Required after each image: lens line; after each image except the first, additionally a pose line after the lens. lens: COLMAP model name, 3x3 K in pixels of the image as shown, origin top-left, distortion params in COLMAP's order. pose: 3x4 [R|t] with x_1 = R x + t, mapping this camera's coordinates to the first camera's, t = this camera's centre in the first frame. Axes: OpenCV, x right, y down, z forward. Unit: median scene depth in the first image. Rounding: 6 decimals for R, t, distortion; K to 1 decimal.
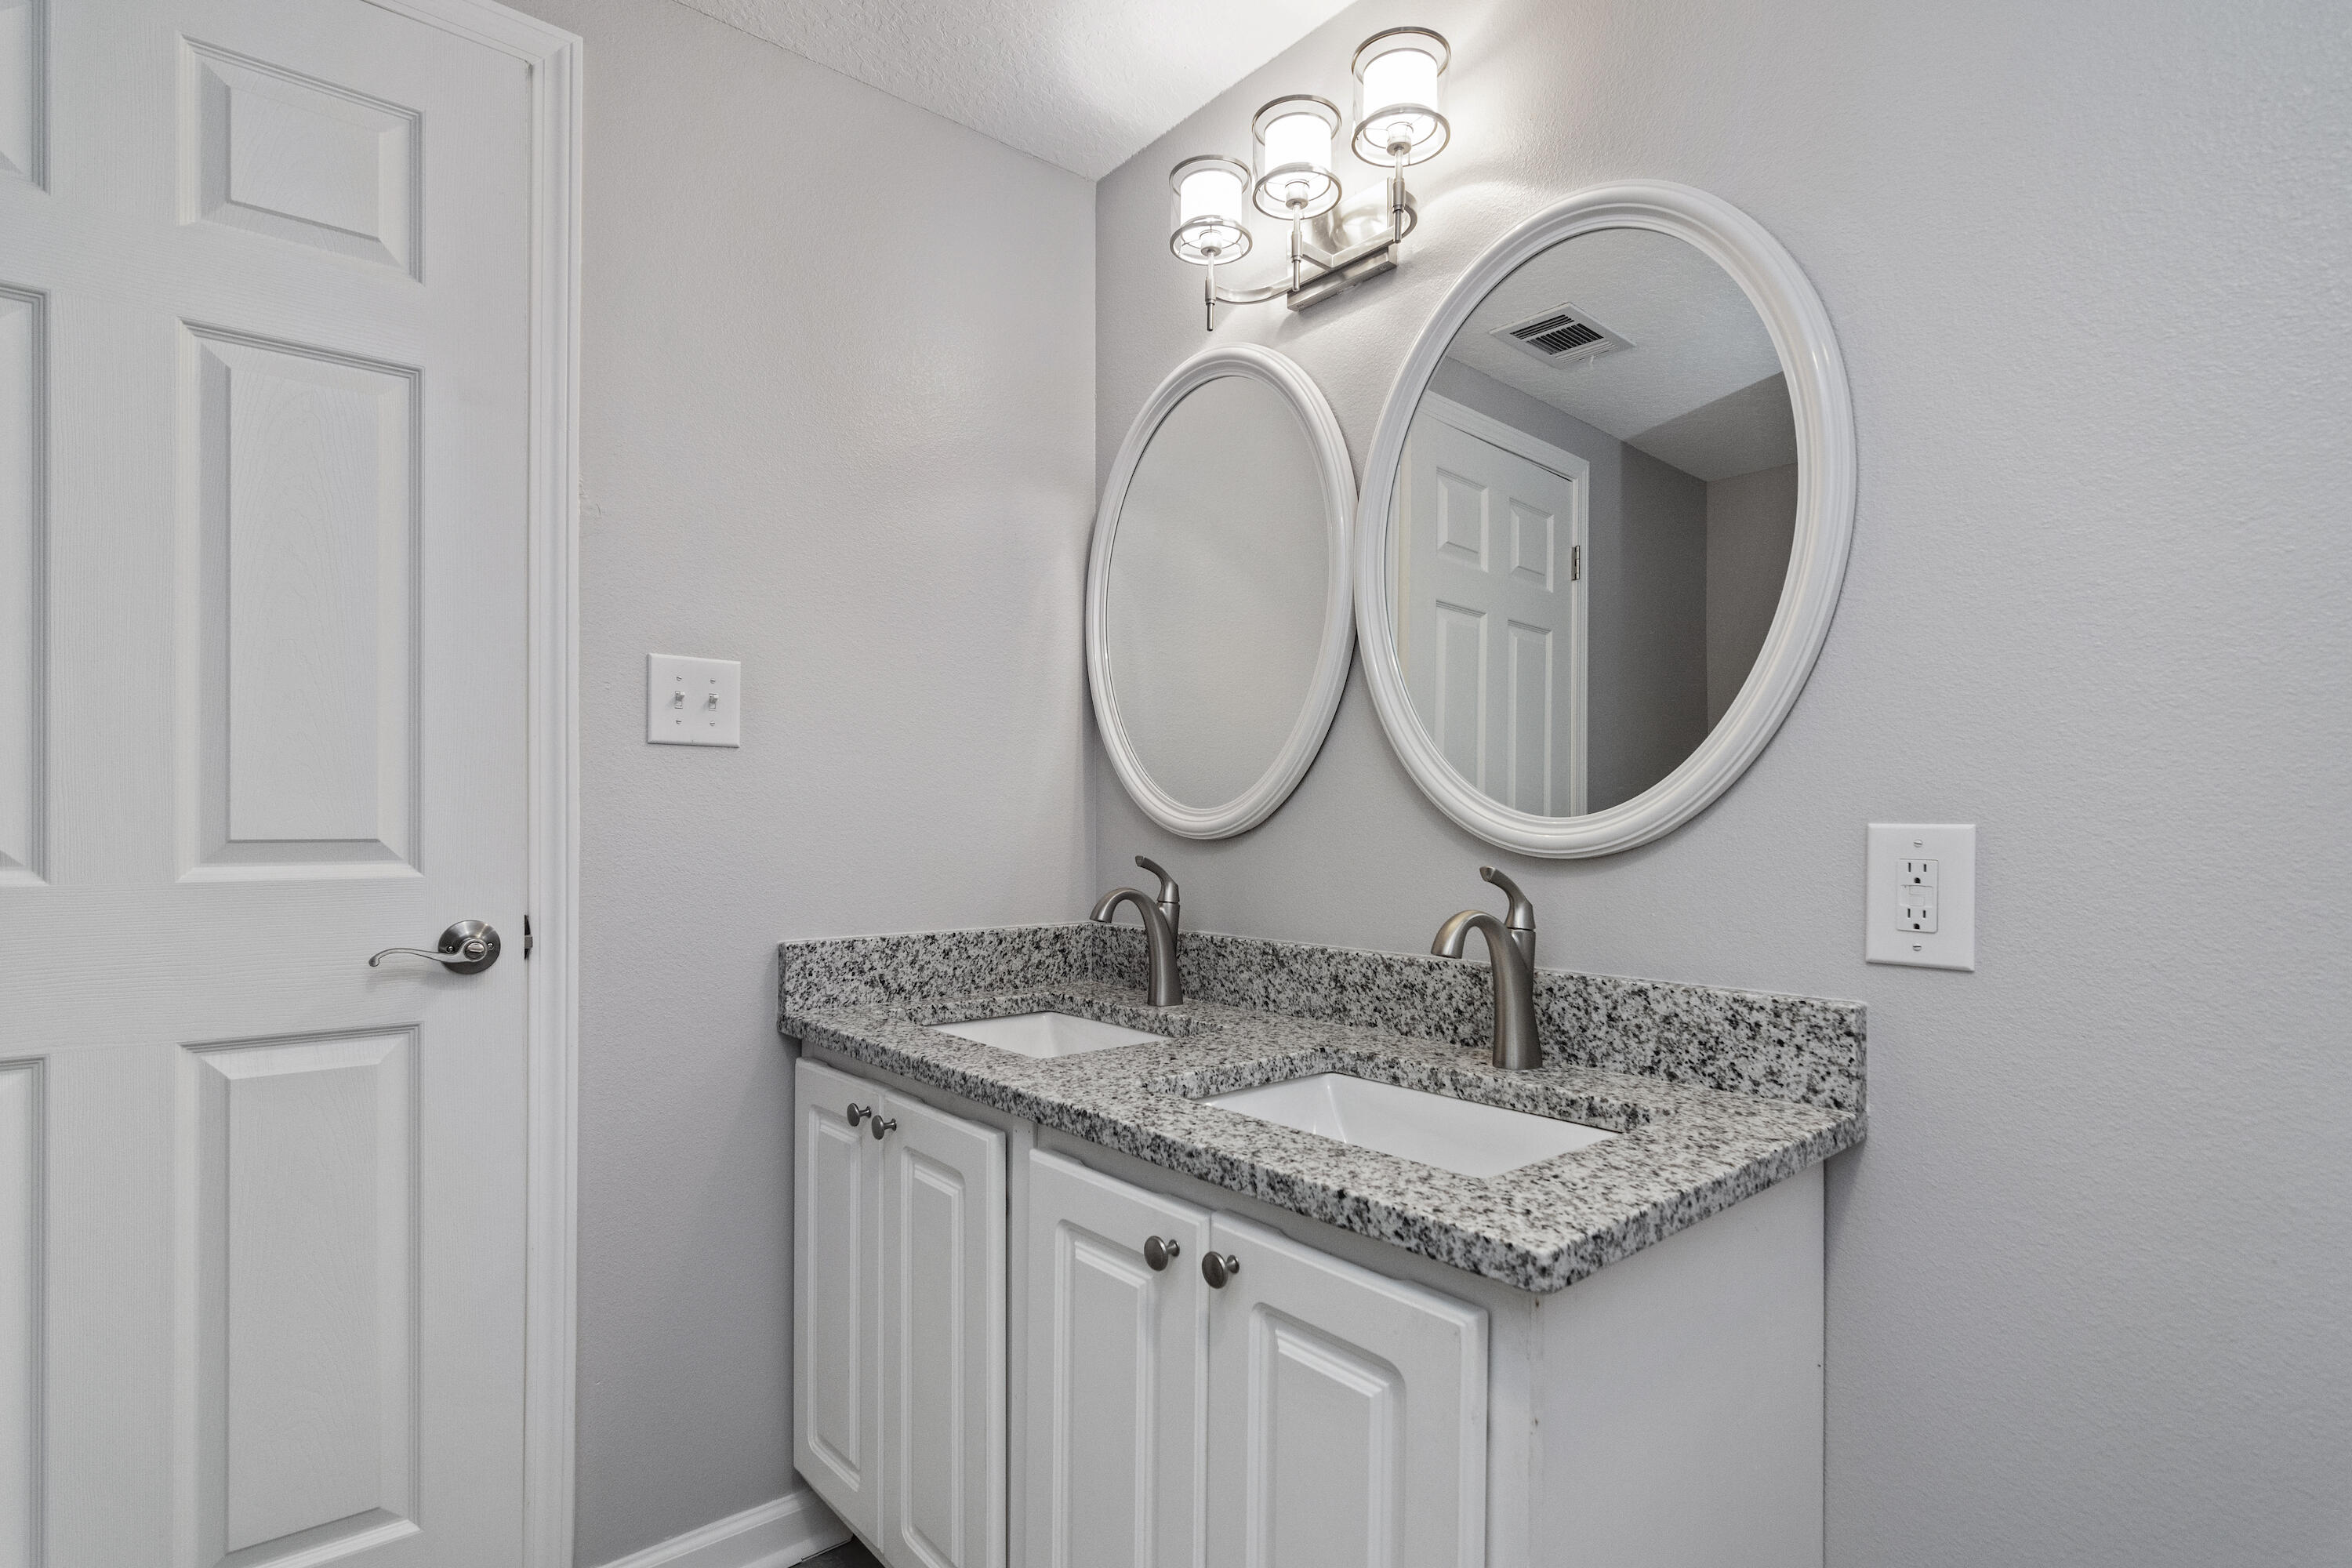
lens RADIAL K [[1177.9, 0, 1179.2], [0, 1177.9, 795.8], [0, 0, 1]] dist [-0.001095, 0.001606]
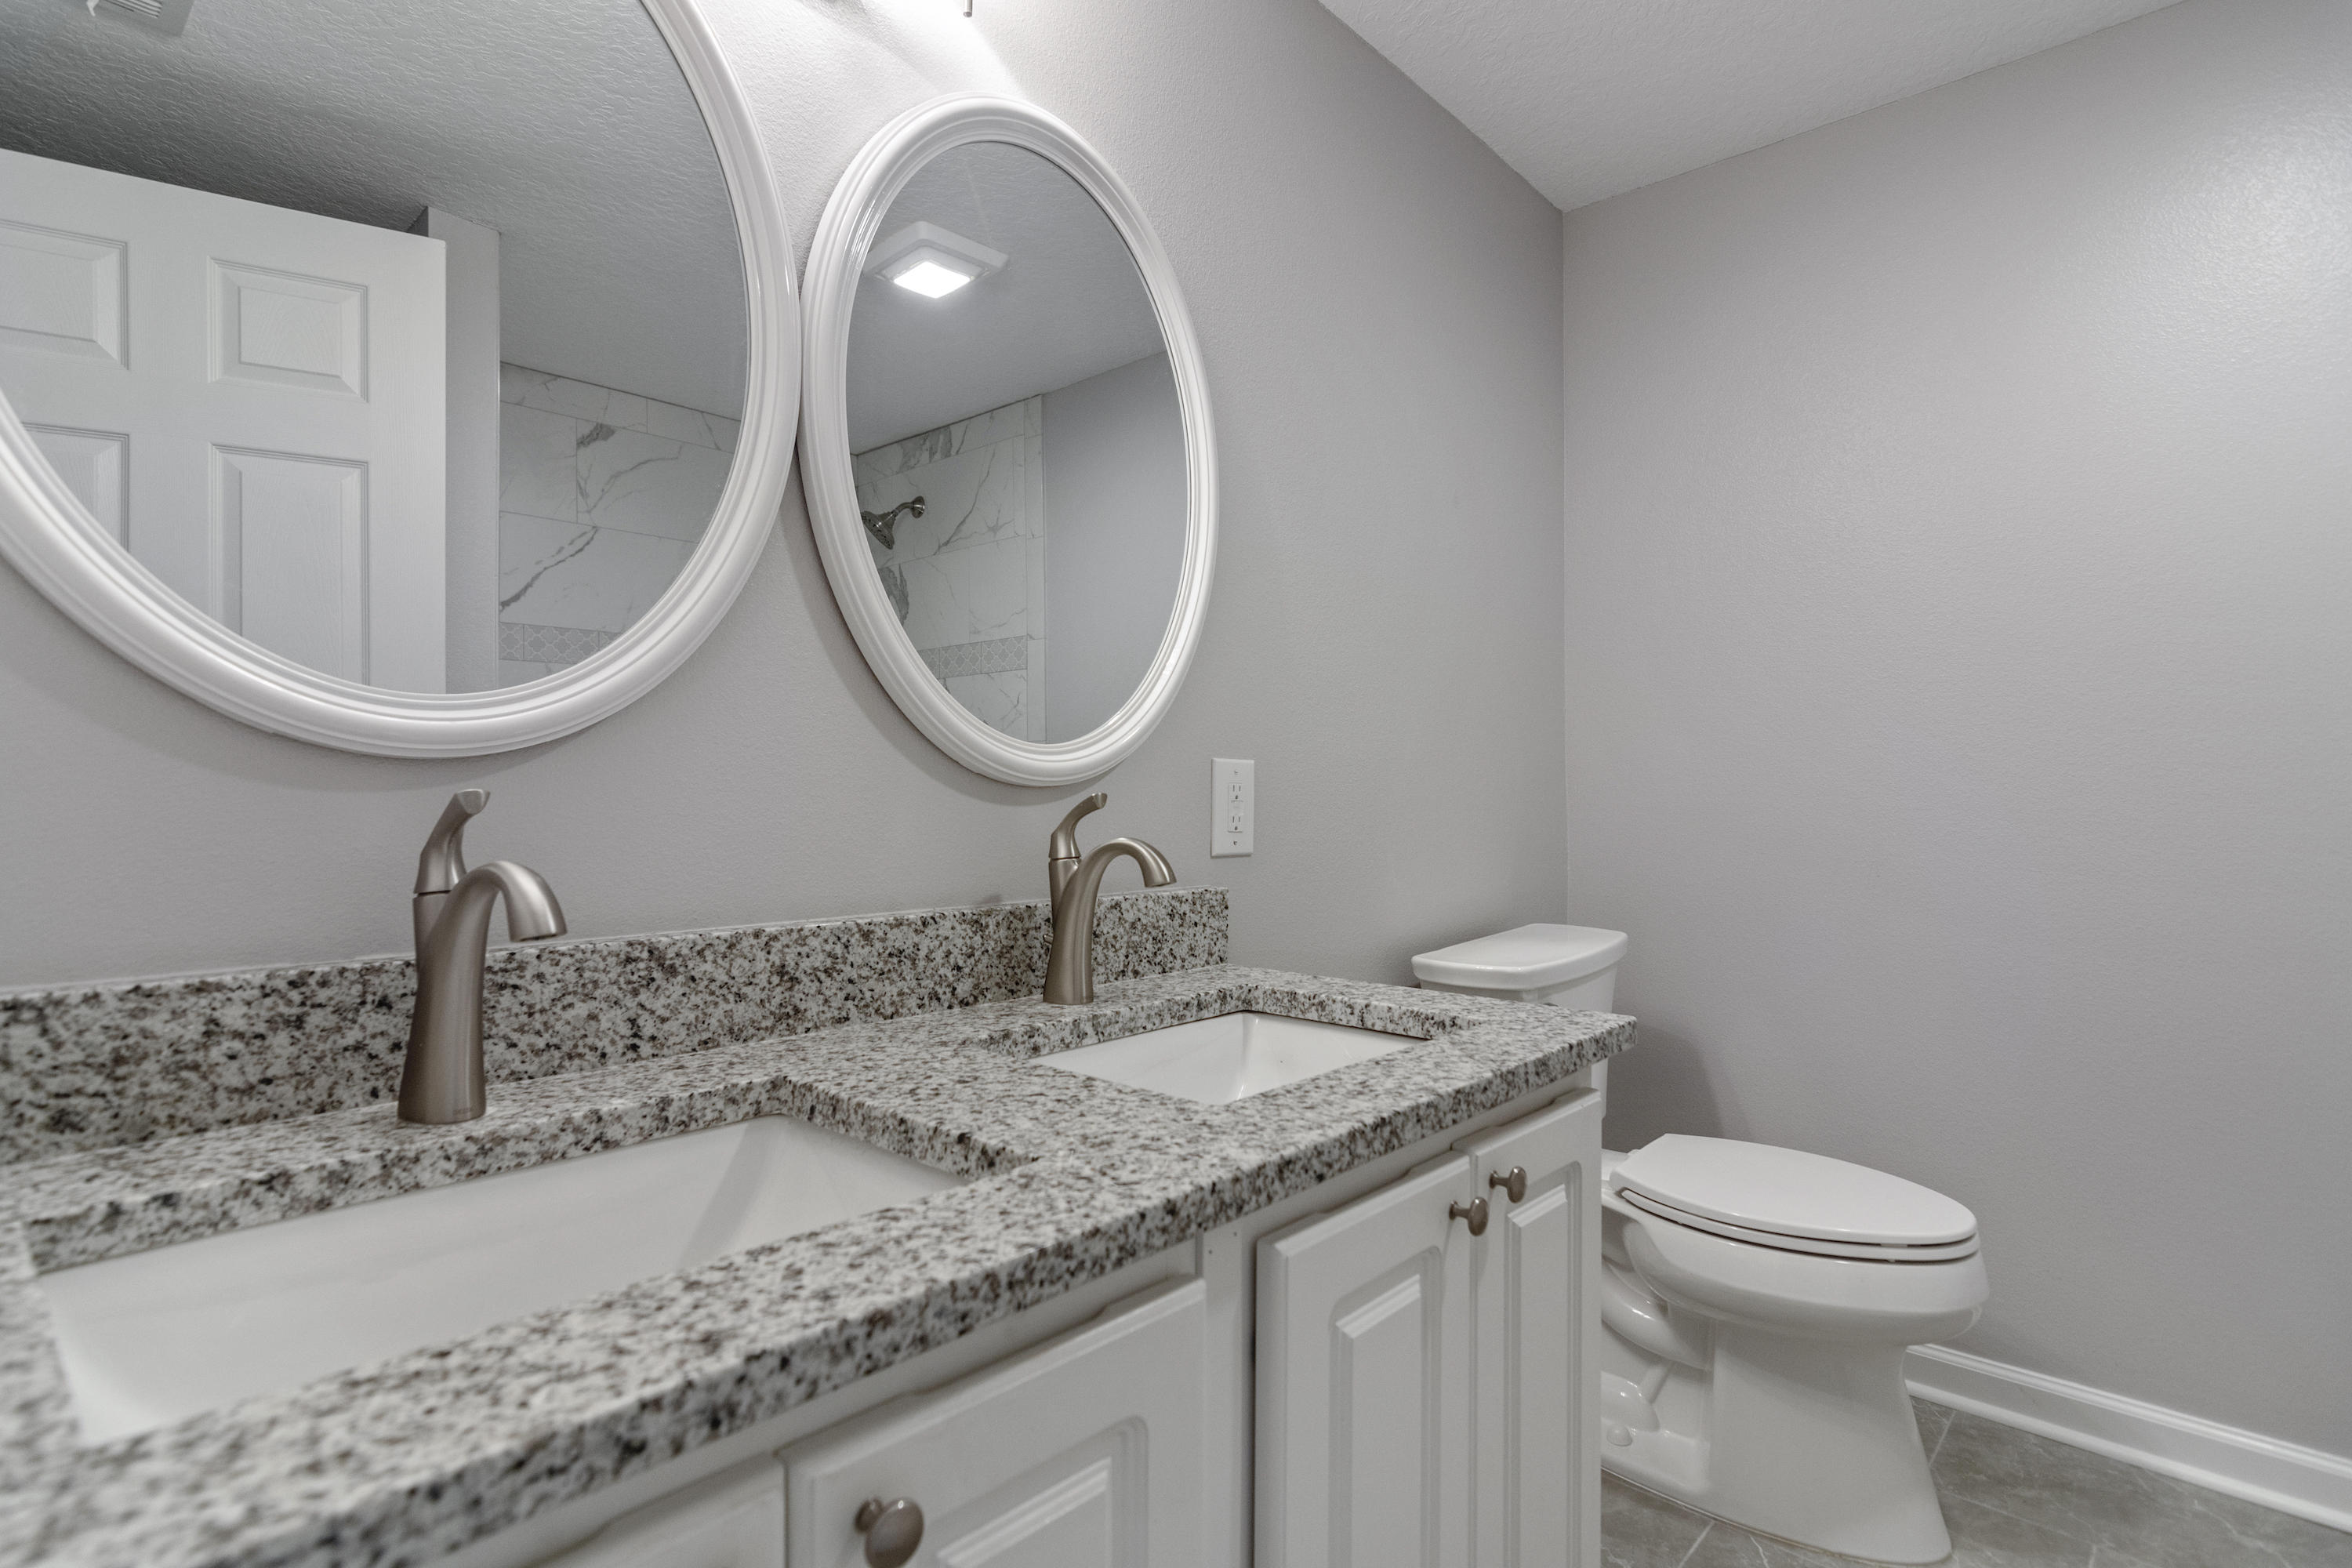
lens RADIAL K [[1177.9, 0, 1179.2], [0, 1177.9, 795.8], [0, 0, 1]] dist [-0.001095, 0.001606]
pose [[-0.144906, -0.007103, 0.989420, -0.623094], [-0.032938, 0.999455, 0.002351, 0.052145], [-0.988897, -0.032249, -0.145061, 0.971610]]
